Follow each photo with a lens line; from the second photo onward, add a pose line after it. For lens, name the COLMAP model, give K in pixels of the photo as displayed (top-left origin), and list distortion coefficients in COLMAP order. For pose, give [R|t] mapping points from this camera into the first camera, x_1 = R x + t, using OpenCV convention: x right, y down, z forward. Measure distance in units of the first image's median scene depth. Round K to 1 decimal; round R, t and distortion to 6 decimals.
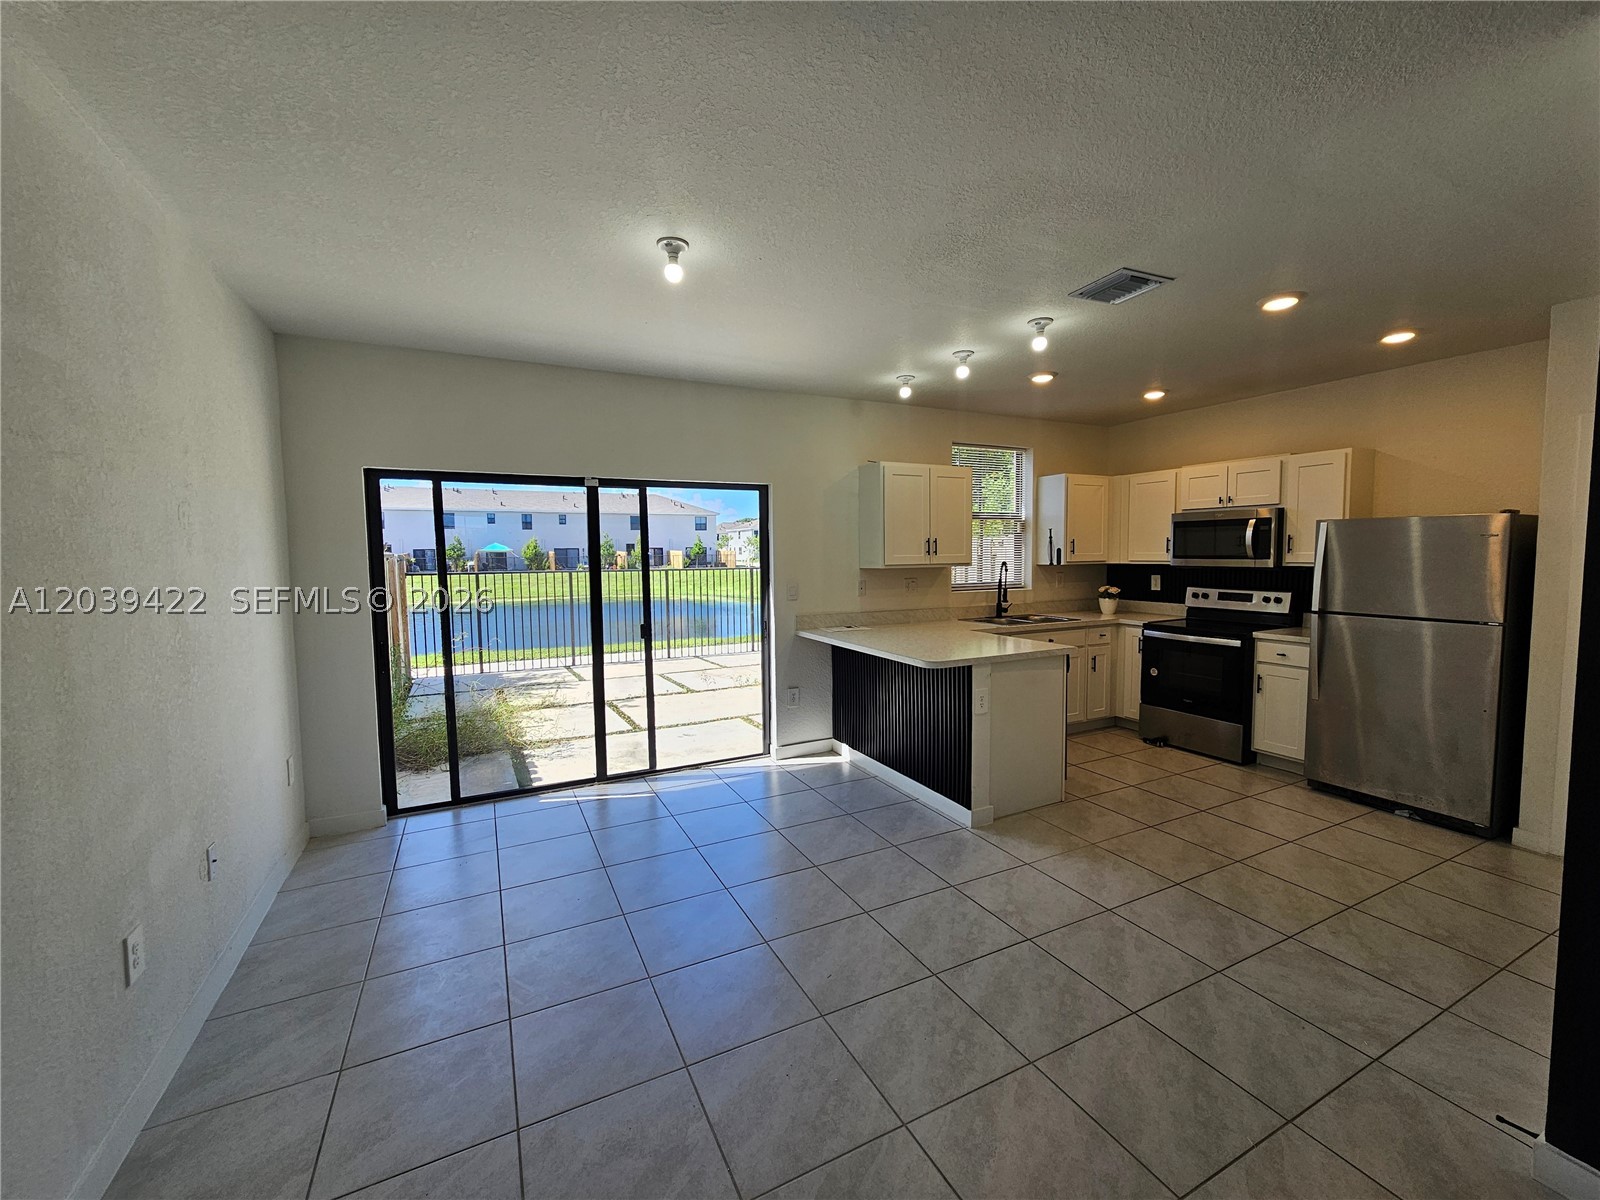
lens RADIAL K [[658.2, 0, 796.0], [0, 658.2, 594.4], [0, 0, 1]] dist [-0.000245, 0.002395]
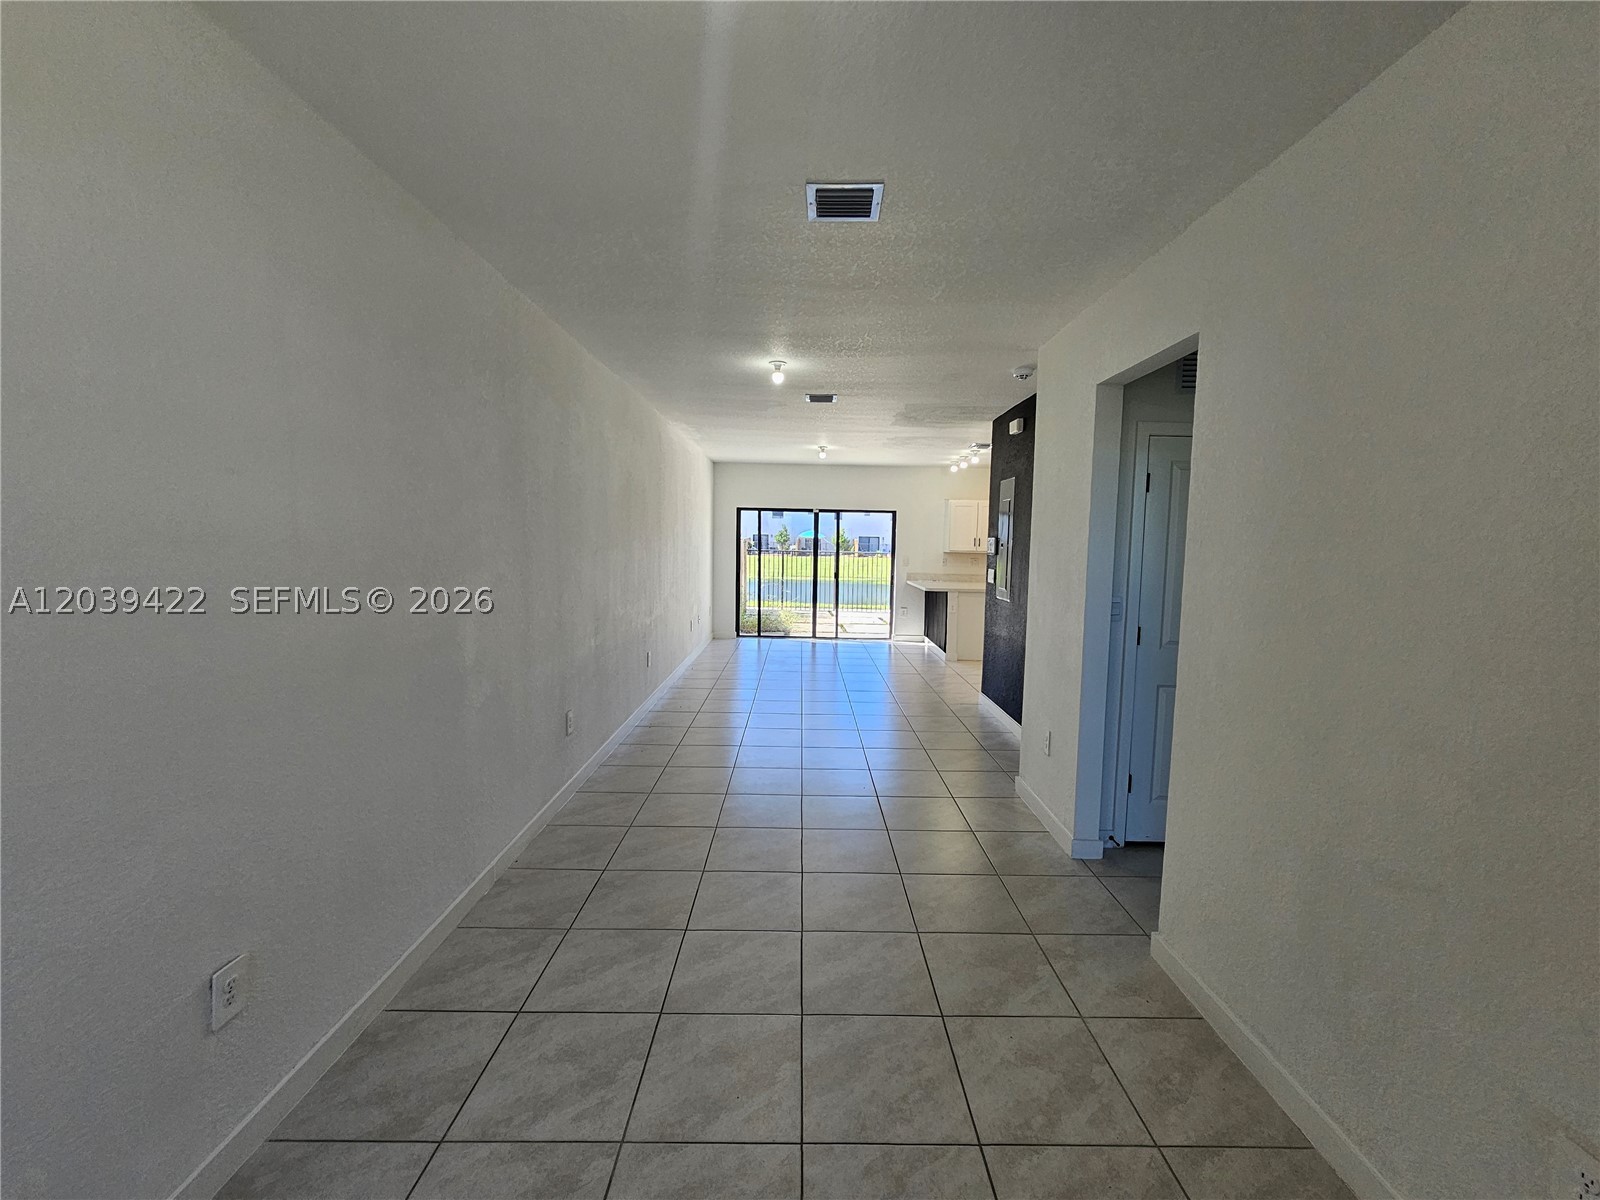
lens RADIAL K [[658.2, 0, 805.8], [0, 658.2, 597.8], [0, 0, 1]] dist [-0.000245, 0.002395]
pose [[0.899914, 0.064657, -0.431247, 0.628084], [-0.056090, 0.997894, 0.032568, 0.060892], [0.432445, -0.005119, 0.901646, -1.042865]]
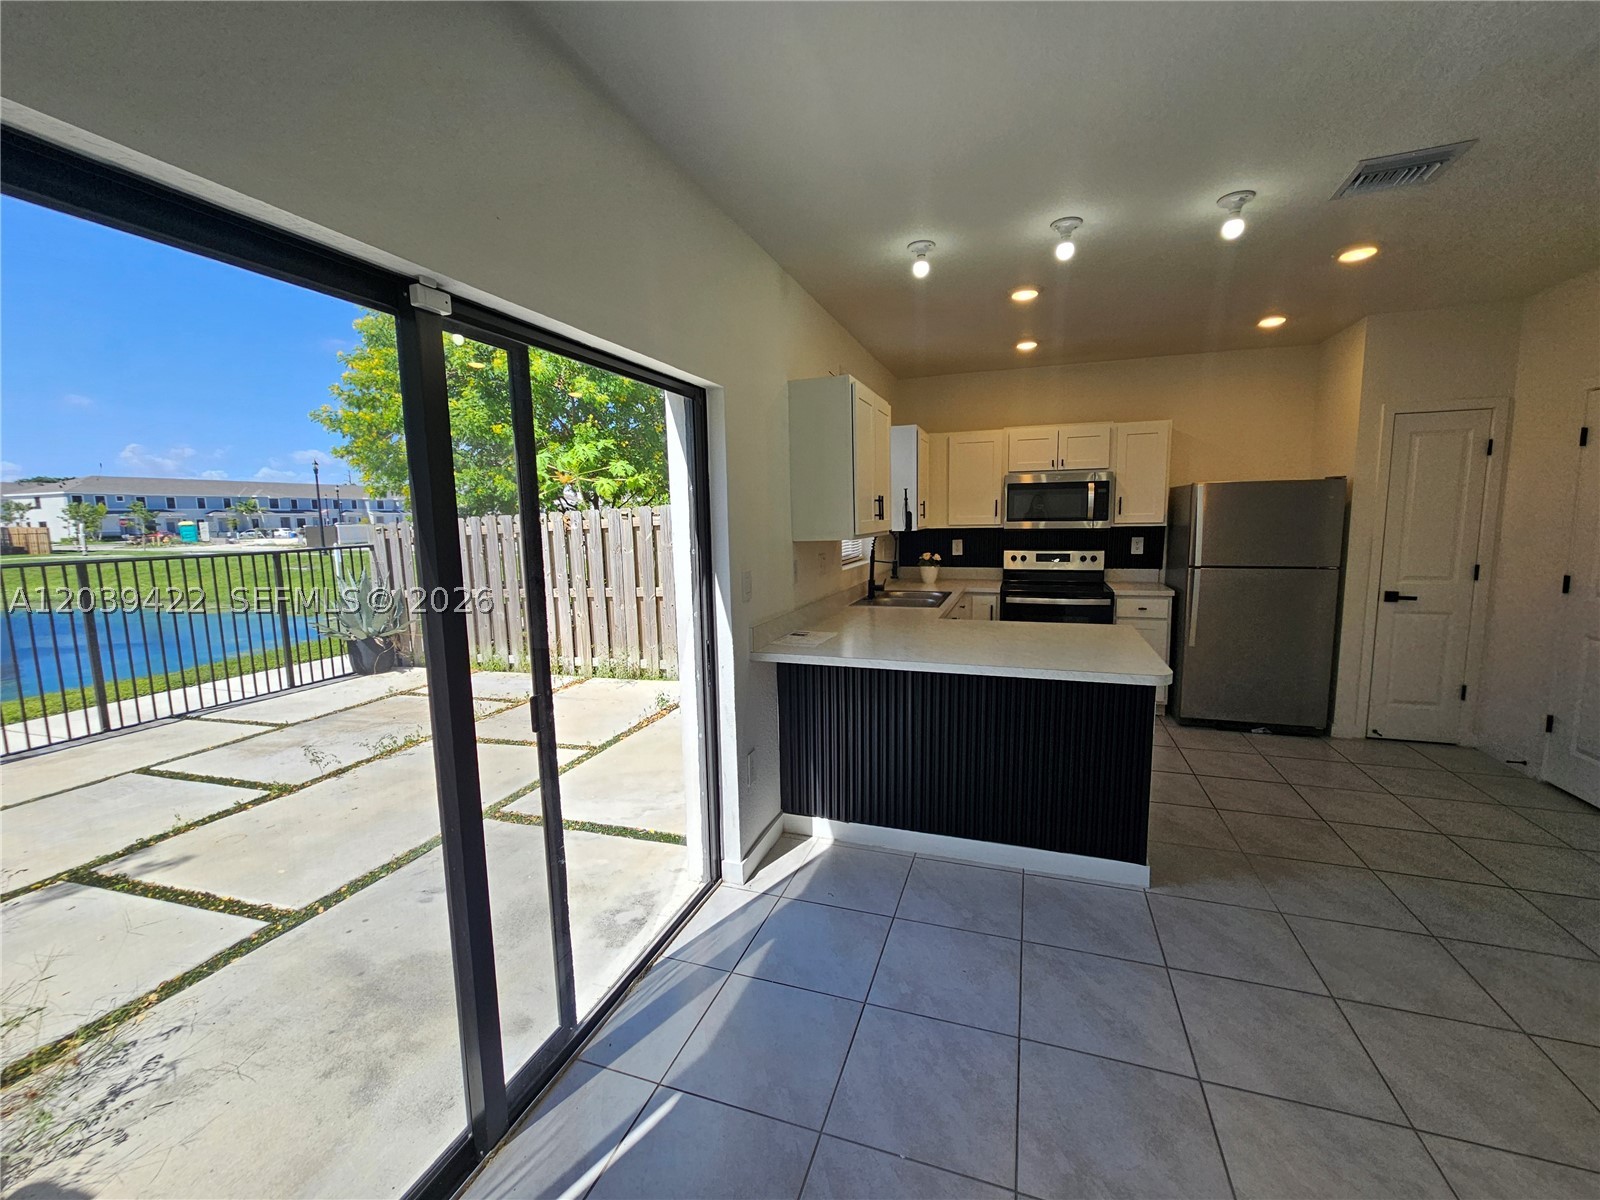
lens RADIAL K [[658.2, 0, 794.8], [0, 658.2, 595.9], [0, 0, 1]] dist [-0.000245, 0.002395]
pose [[0.707871, -0.091036, 0.700450, -0.404695], [0.059030, 0.995815, 0.069768, -0.036935], [-0.703871, -0.008039, 0.710283, 0.611418]]
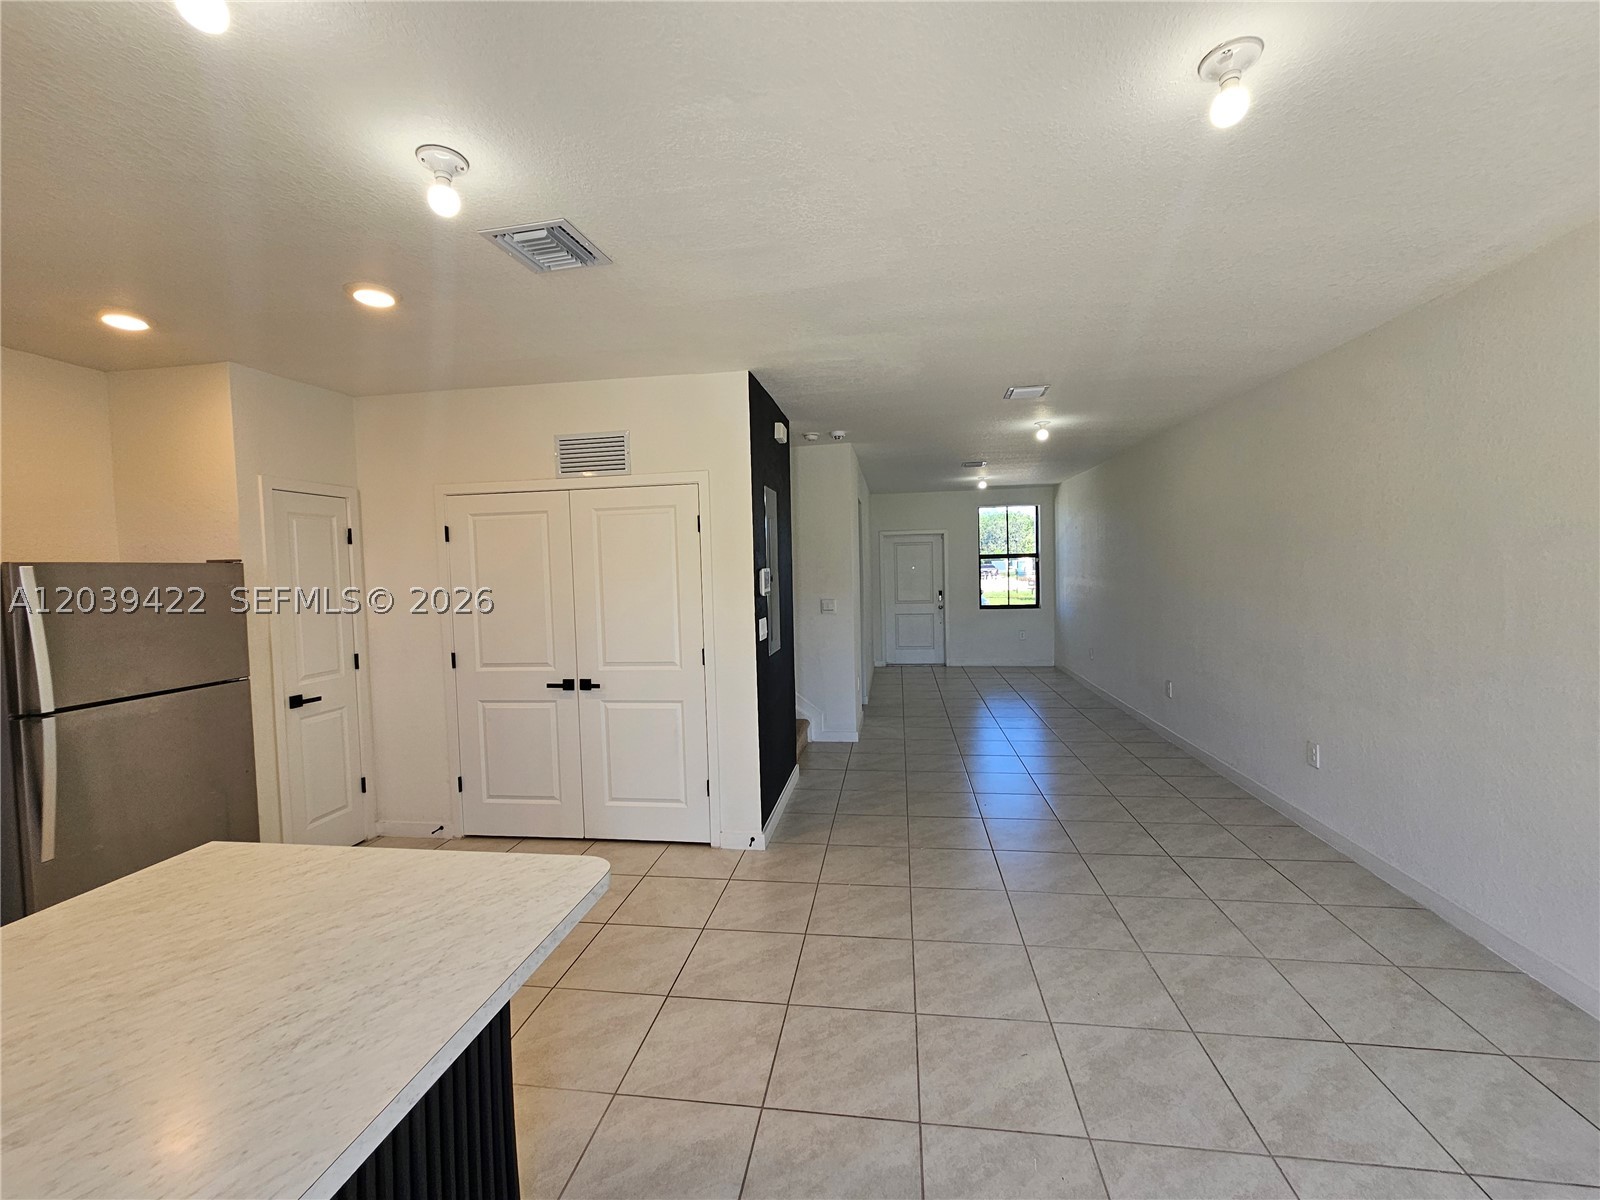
lens RADIAL K [[658.2, 0, 807.4], [0, 658.2, 596.6], [0, 0, 1]] dist [-0.000245, 0.002395]
pose [[-0.829651, 0.004997, 0.558260, -0.111015], [0.073064, 0.992331, 0.099701, -0.080482], [-0.553481, 0.123506, -0.823653, 0.973924]]
